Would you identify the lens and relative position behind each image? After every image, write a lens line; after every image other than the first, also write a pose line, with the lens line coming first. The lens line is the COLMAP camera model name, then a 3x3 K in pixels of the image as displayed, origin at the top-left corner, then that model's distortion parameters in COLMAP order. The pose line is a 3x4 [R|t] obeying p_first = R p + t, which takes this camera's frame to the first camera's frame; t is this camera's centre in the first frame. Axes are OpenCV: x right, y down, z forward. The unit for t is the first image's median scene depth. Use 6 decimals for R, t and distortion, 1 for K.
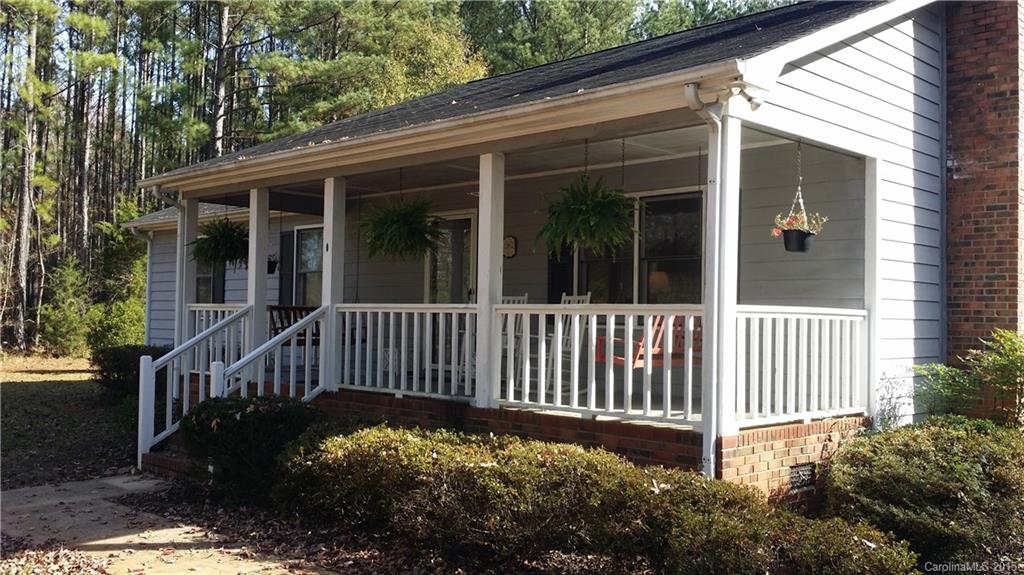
lens RADIAL K [[946.9, 0, 512.0], [0, 946.9, 287.5], [0, 0, 1]] dist [0.144125, -0.345324]
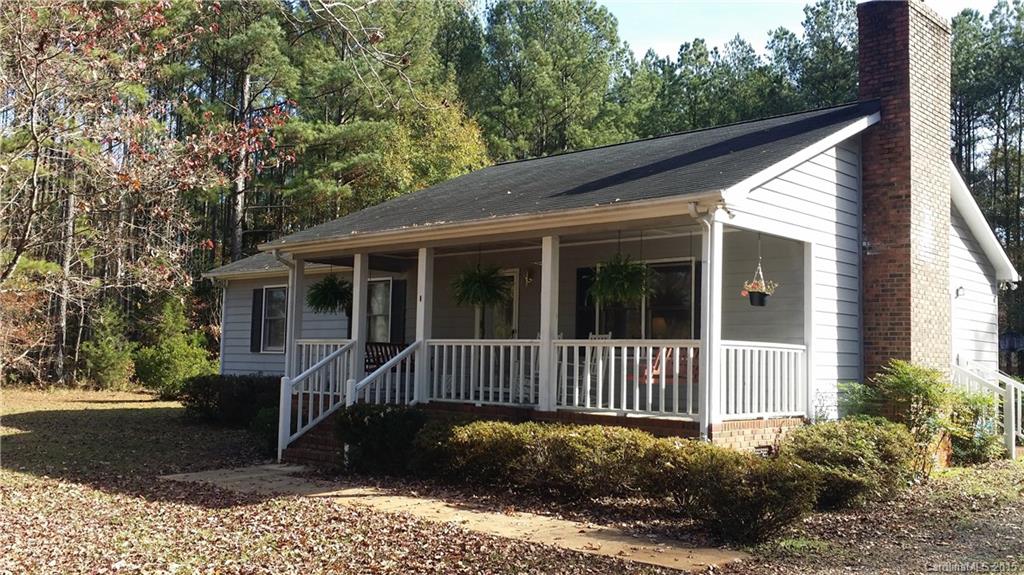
lens RADIAL K [[946.9, 0, 512.0], [0, 946.9, 287.5], [0, 0, 1]] dist [0.144125, -0.345324]
pose [[0.999290, 0.008129, 0.036797, -0.126233], [-0.006480, 0.998980, -0.044697, 0.002936], [-0.037123, 0.044427, 0.998323, -0.423576]]
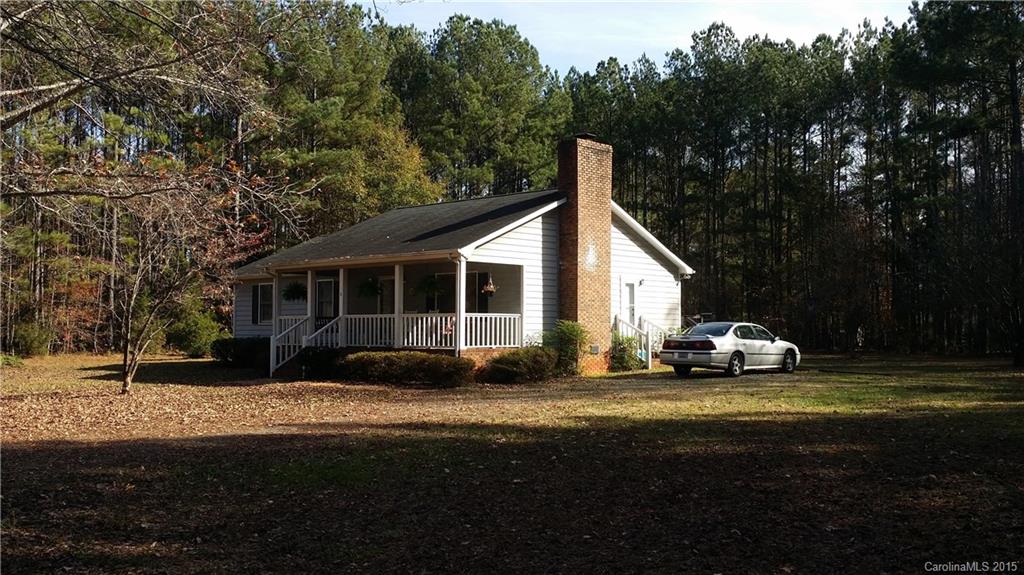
lens RADIAL K [[946.9, 0, 512.0], [0, 946.9, 287.5], [0, 0, 1]] dist [0.144125, -0.345324]
pose [[0.998877, -0.014113, 0.045222, 0.189792], [0.014637, 0.999829, -0.011288, -0.026782], [-0.045055, 0.011937, 0.998913, -1.923231]]
